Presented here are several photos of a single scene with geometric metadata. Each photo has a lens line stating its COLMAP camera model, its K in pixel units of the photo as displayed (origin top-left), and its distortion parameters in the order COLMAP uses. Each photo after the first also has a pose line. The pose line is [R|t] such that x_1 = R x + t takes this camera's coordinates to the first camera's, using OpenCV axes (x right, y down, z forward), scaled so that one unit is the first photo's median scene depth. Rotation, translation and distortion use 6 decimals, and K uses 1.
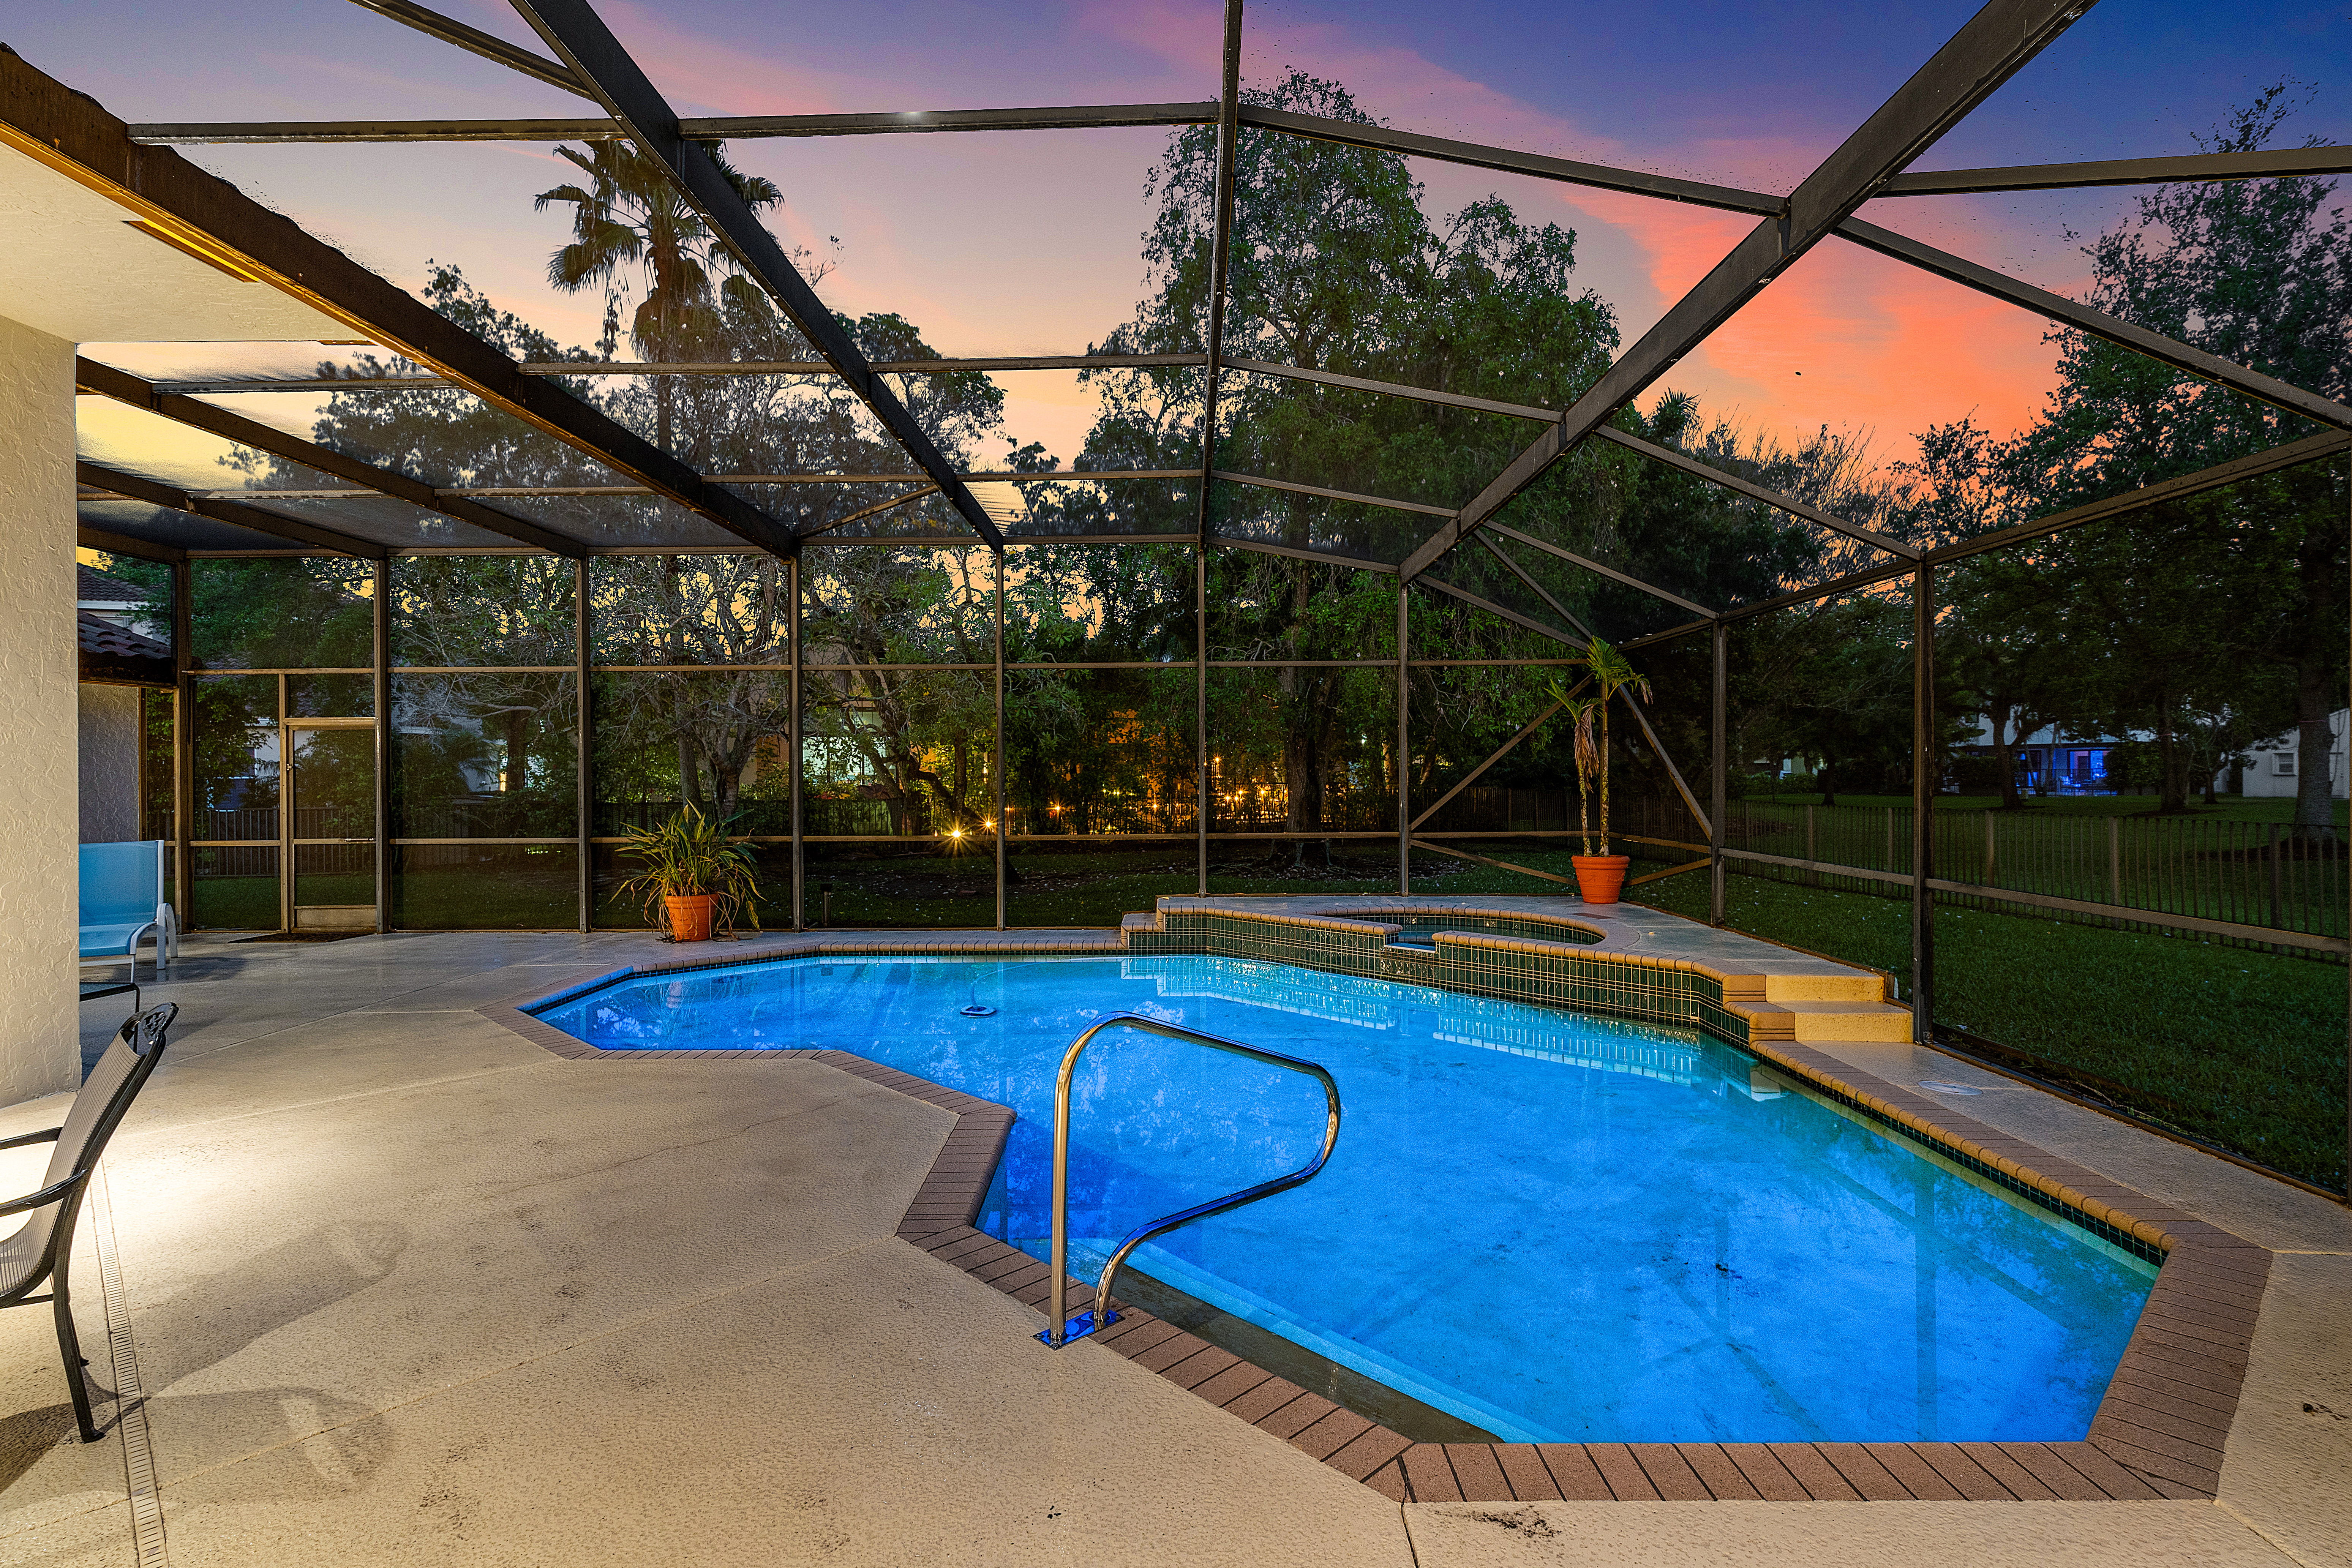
lens RADIAL K [[1152.0, 0, 1166.7], [0, 1152.0, 769.2], [0, 0, 1]] dist [0.002370, 0.000018]
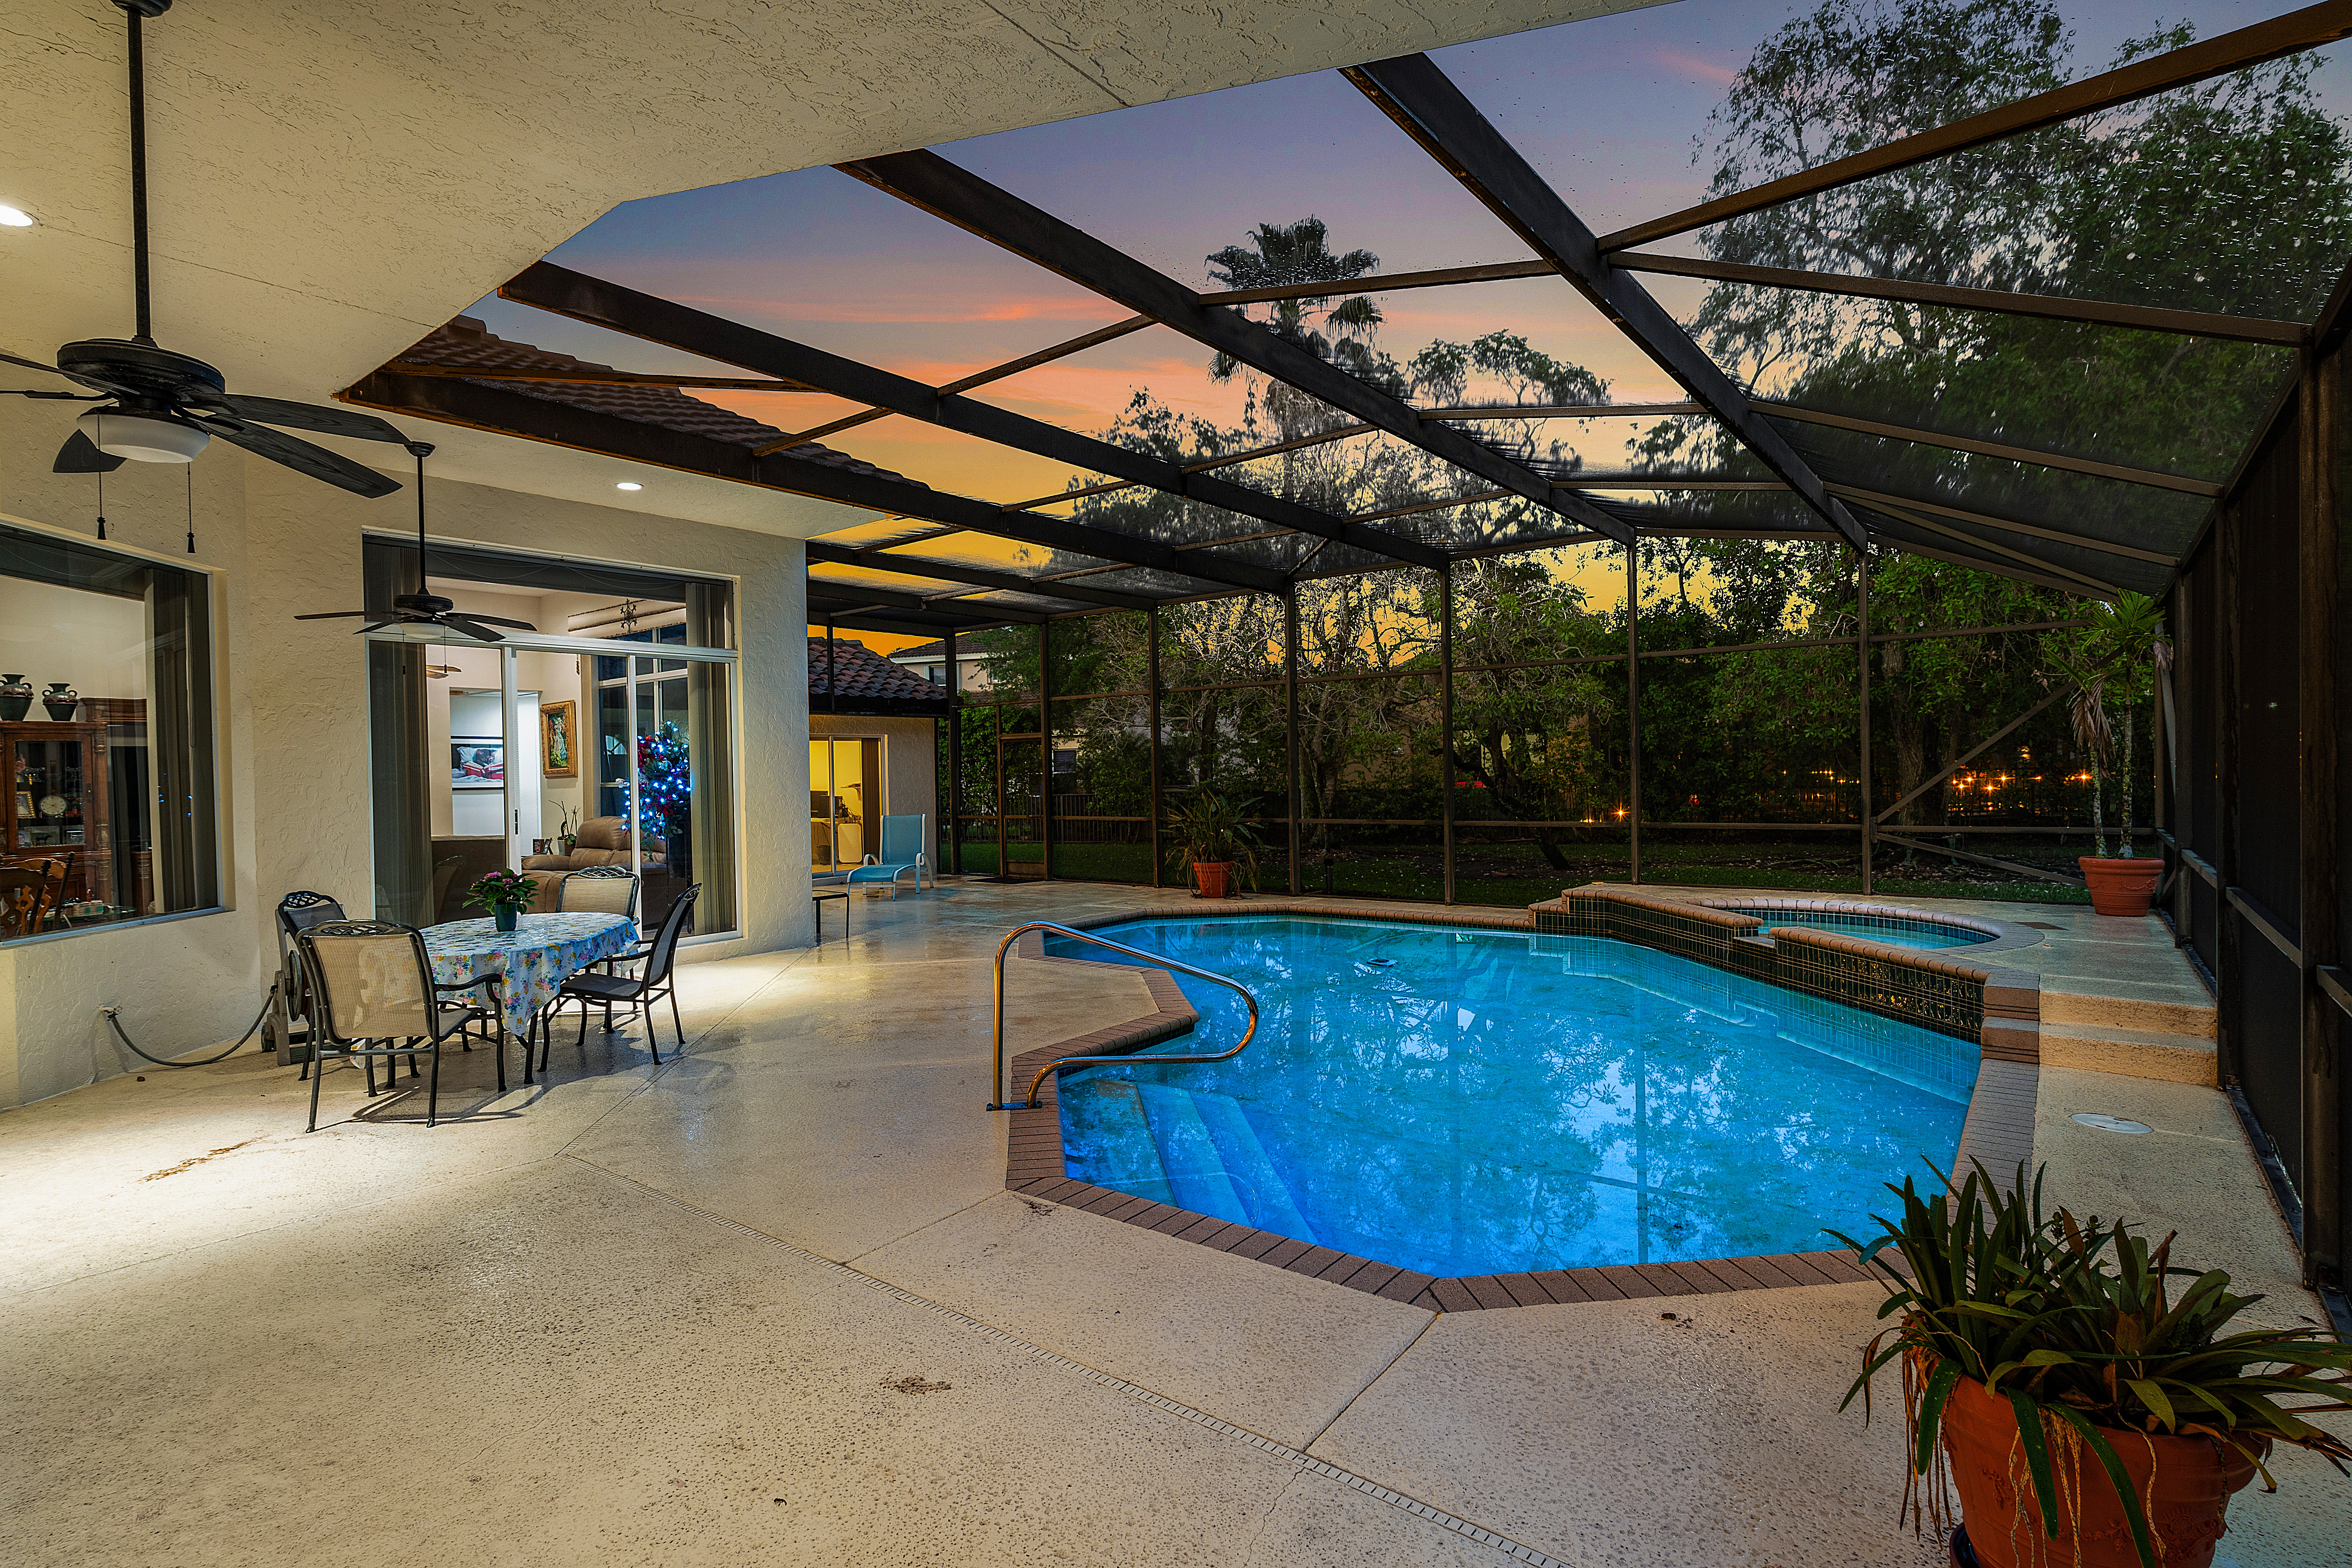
lens RADIAL K [[1131.0, 0, 1176.0], [0, 1131.0, 784.0], [0, 0, 1]] dist [0.002956, 0.000038]
pose [[0.802389, -0.003009, -0.596794, 0.285219], [0.016209, 0.999728, 0.016753, -0.001658], [0.596581, -0.023116, 0.802220, -0.043749]]
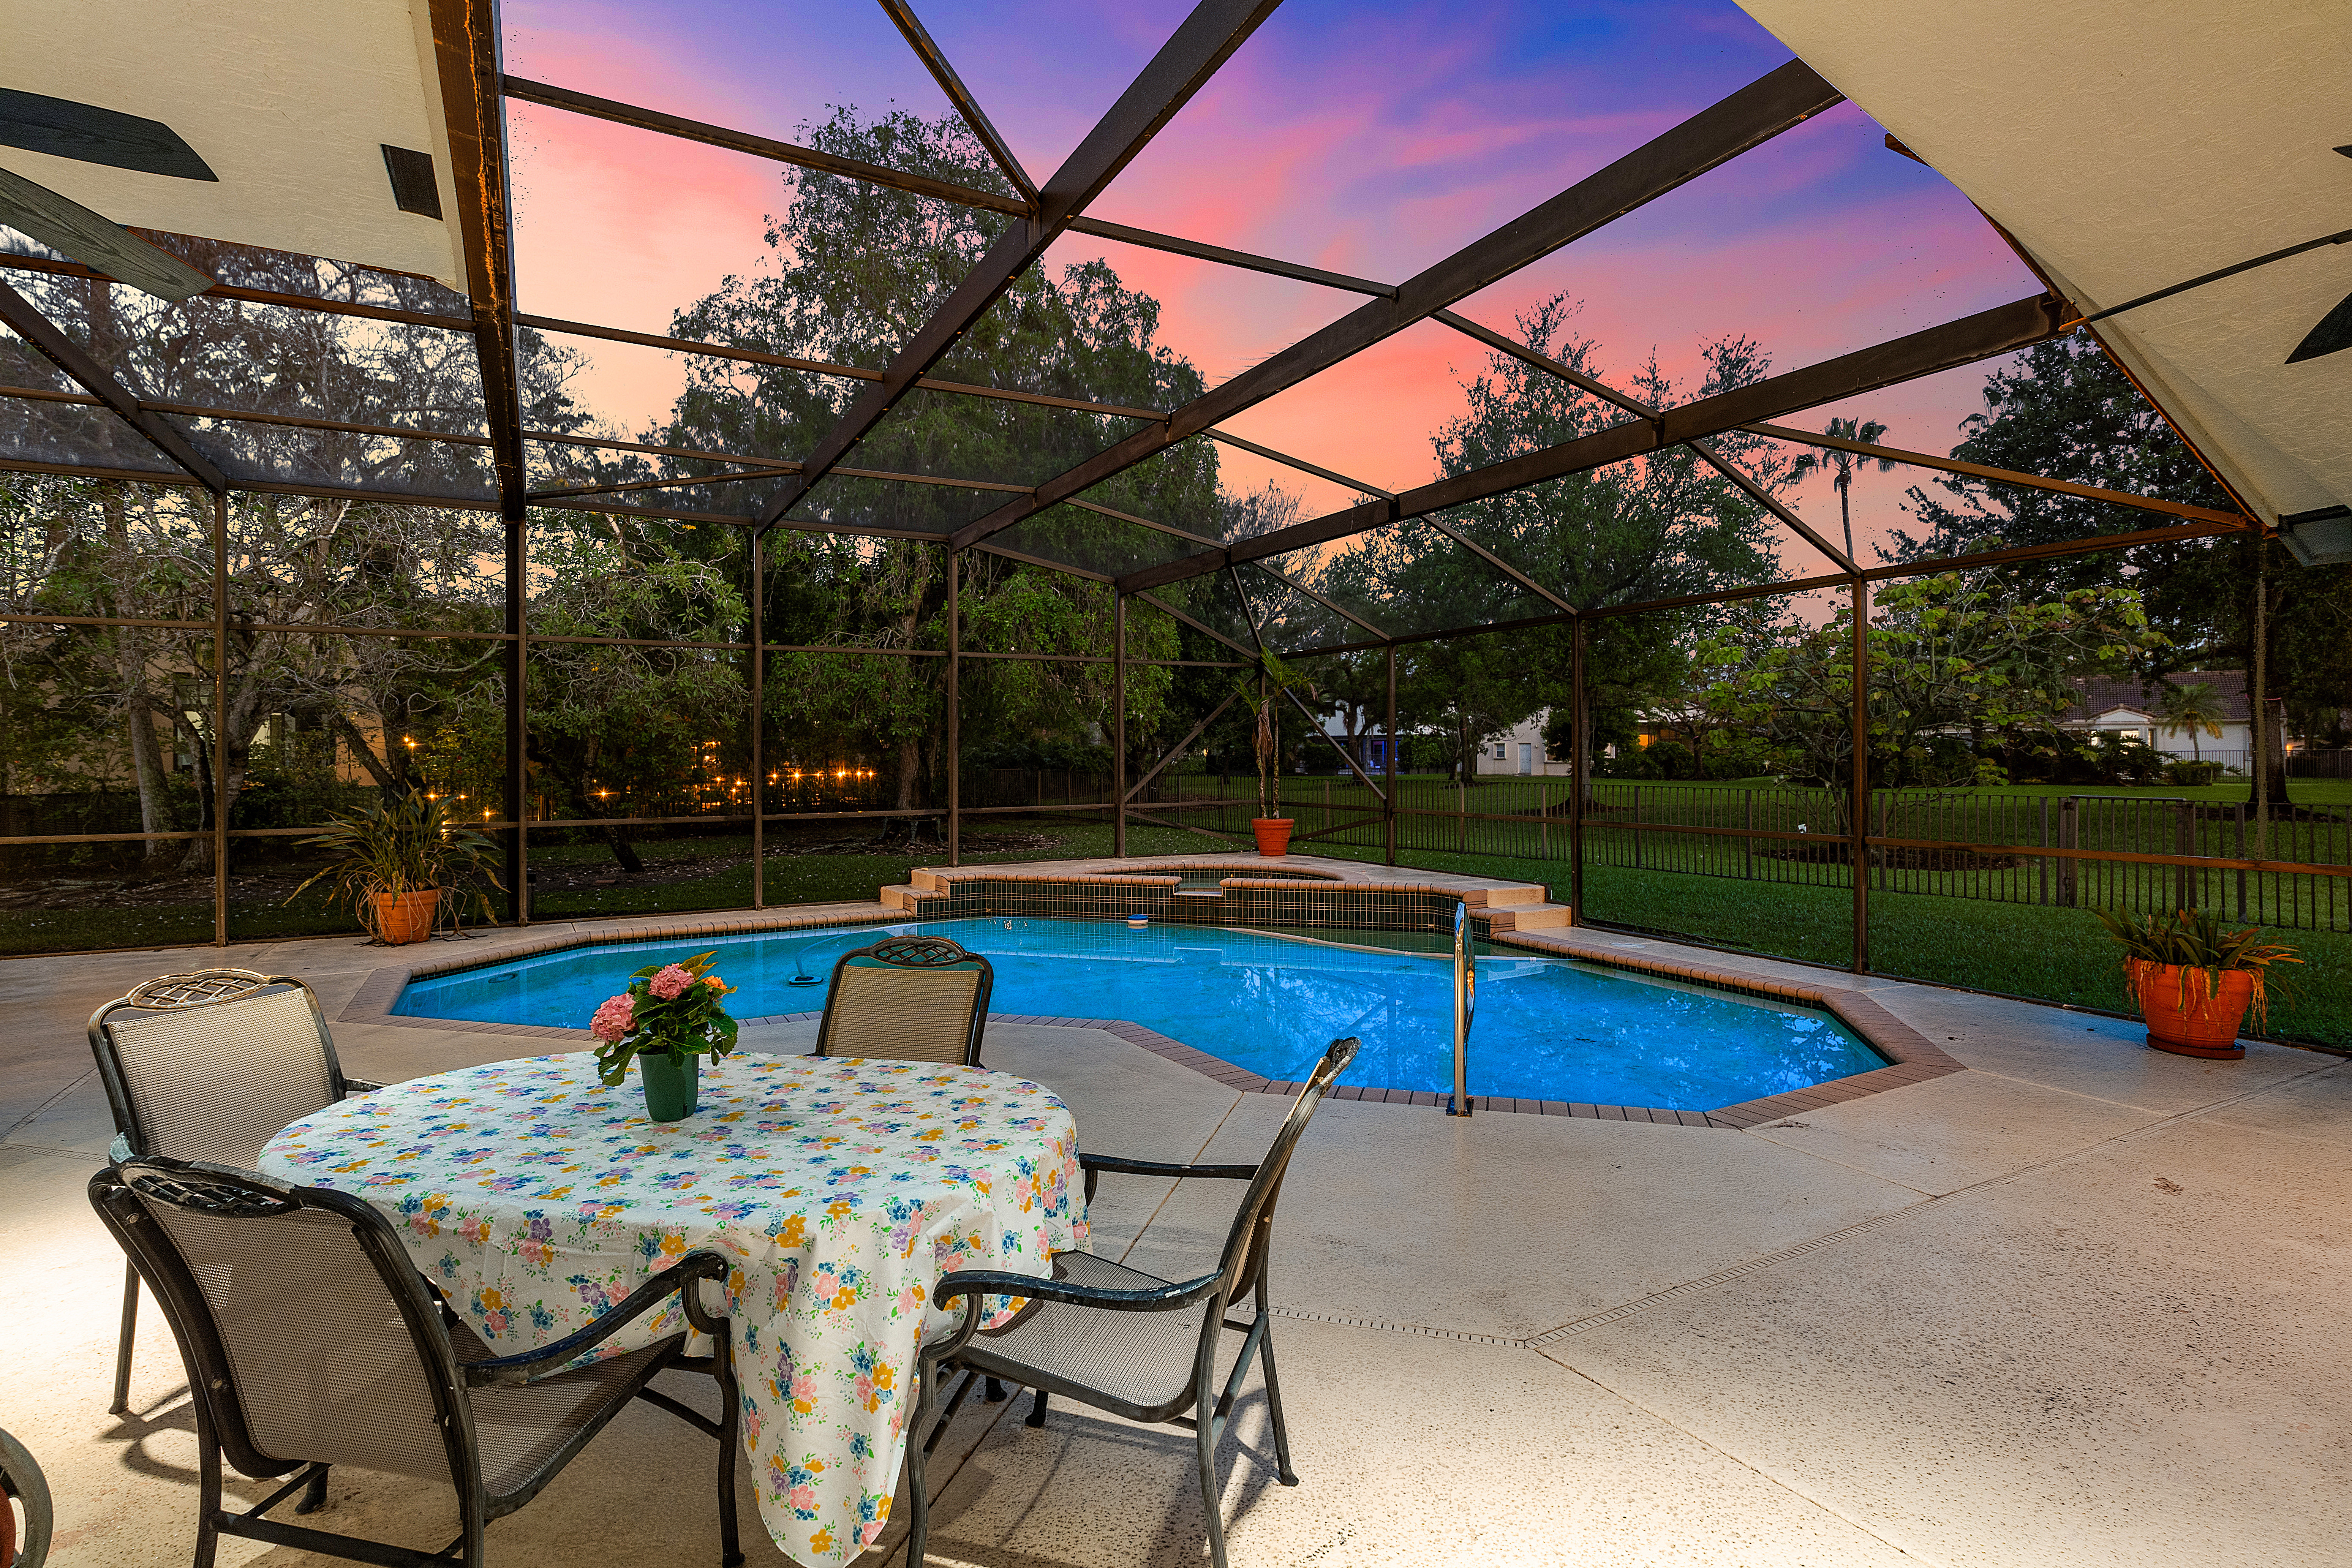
lens RADIAL K [[1136.7, 0, 1147.0], [0, 1136.7, 751.5], [0, 0, 1]] dist [0.002976, 0.000869]
pose [[0.873672, 0.002819, 0.486507, -0.313558], [-0.001446, 0.999994, -0.003198, 0.004210], [-0.486513, 0.002091, 0.873671, -0.032224]]
